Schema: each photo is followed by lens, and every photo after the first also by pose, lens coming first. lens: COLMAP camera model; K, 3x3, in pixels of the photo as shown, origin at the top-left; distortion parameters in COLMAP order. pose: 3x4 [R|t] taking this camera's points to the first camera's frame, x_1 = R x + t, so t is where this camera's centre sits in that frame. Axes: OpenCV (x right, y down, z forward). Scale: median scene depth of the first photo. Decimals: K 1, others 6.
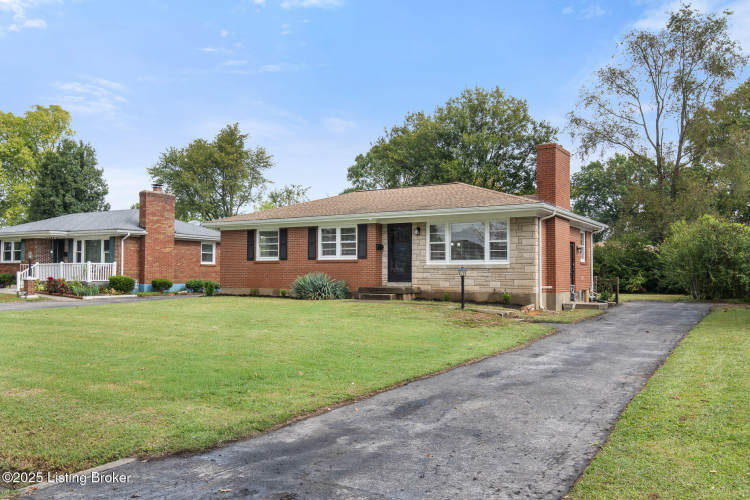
lens RADIAL K [[631.5, 0, 376.0], [0, 631.5, 252.9], [0, 0, 1]] dist [0.054966, -0.001588]
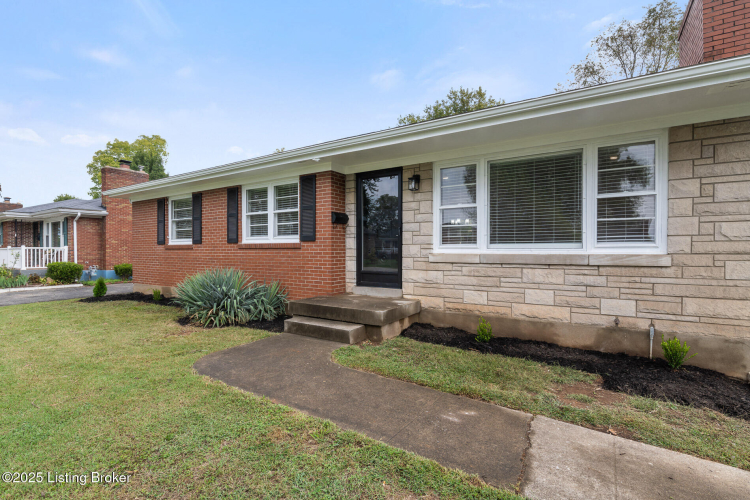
lens RADIAL K [[358.8, 0, 375.0], [0, 358.8, 250.0], [0, 0, 1]] dist [-0.003689, -0.000931]
pose [[0.999658, -0.004000, -0.025859, 0.039946], [0.004907, 0.999373, 0.035073, 0.005933], [0.025702, -0.035188, 0.999050, 0.675891]]
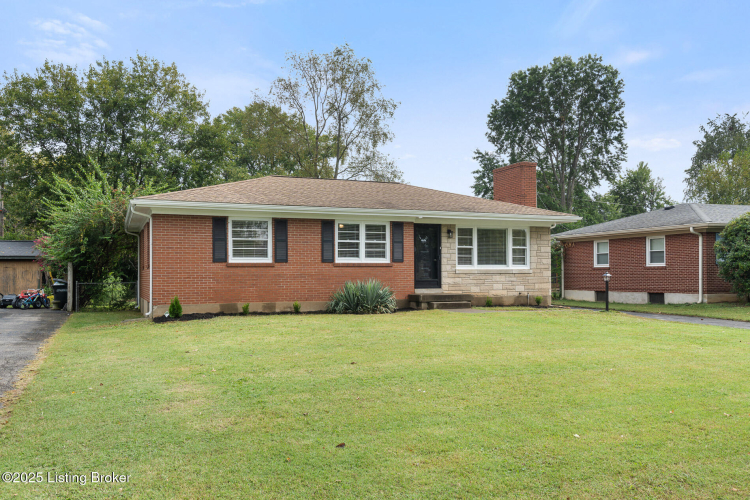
lens RADIAL K [[631.5, 0, 376.0], [0, 631.5, 252.9], [0, 0, 1]] dist [0.054966, -0.001588]
pose [[0.575366, 0.020870, 0.817630, -0.710078], [-0.020550, 0.999728, -0.011058, 0.006381], [-0.817638, -0.010440, 0.575638, 0.508445]]
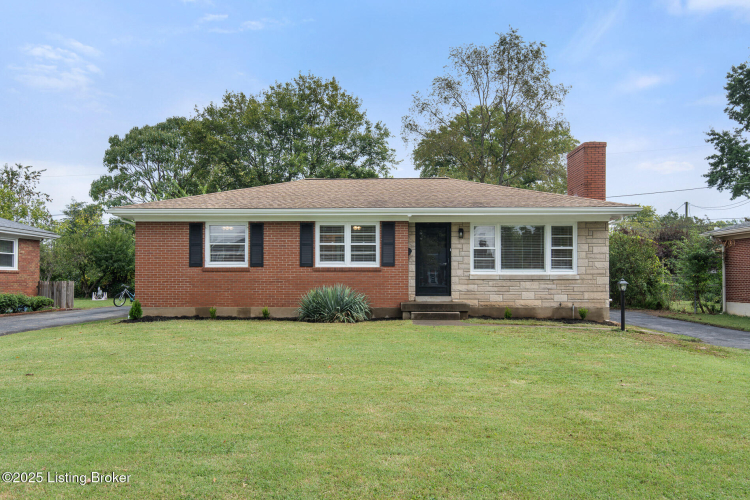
lens RADIAL K [[631.5, 0, 376.0], [0, 631.5, 252.9], [0, 0, 1]] dist [0.054966, -0.001588]
pose [[0.871971, 0.017894, 0.489230, -0.396068], [-0.014985, 0.999839, -0.009862, 0.000604], [-0.489327, 0.001268, 0.872099, 0.318574]]
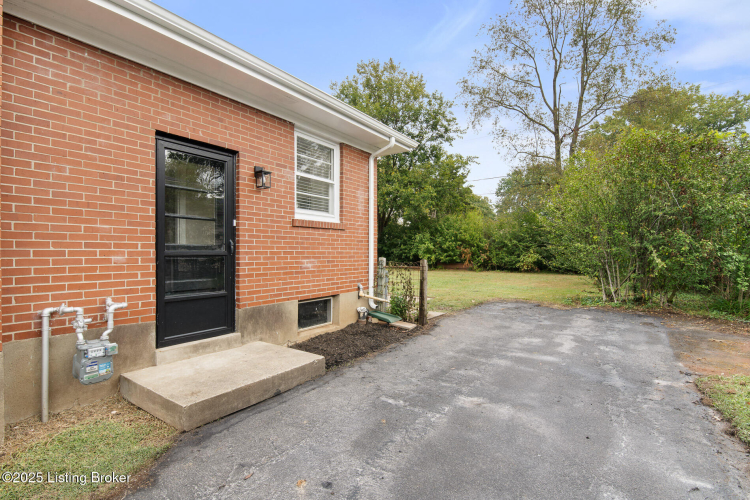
lens RADIAL K [[358.8, 0, 375.0], [0, 358.8, 250.0], [0, 0, 1]] dist [-0.003689, -0.000931]
pose [[0.997762, 0.003464, -0.066776, 0.398230], [-0.001272, 0.999460, 0.032842, 0.028491], [0.066853, -0.032683, 0.997227, 0.847820]]
